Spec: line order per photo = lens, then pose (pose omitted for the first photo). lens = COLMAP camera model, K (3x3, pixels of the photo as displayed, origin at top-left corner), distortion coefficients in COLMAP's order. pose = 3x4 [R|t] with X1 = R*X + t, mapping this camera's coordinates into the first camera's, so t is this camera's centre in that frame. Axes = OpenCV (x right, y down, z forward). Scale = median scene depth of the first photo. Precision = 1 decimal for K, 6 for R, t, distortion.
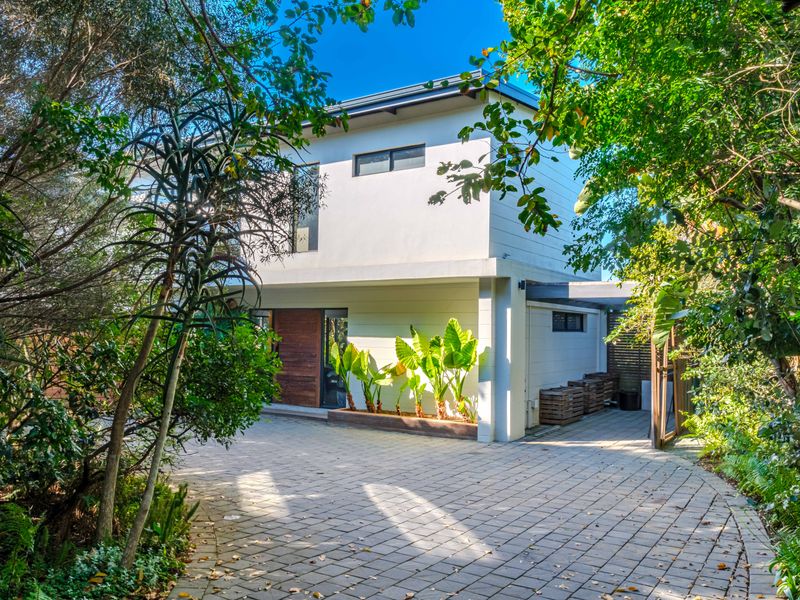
lens RADIAL K [[650.2, 0, 400.0], [0, 650.2, 300.0], [0, 0, 1]] dist [0.000476, 0.000068]
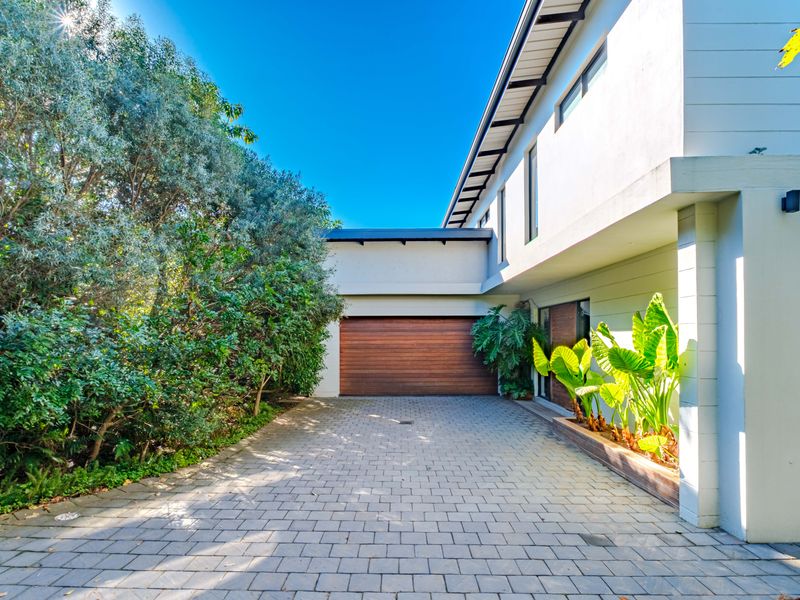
lens RADIAL K [[414.6, 0, 400.7], [0, 414.6, 332.3], [0, 0, 1]] dist [-0.001267, -0.000005]
pose [[0.538778, -0.026295, -0.842038, 0.286043], [0.045957, 0.998942, -0.001789, 0.056145], [0.841194, -0.037733, 0.539416, 0.631381]]
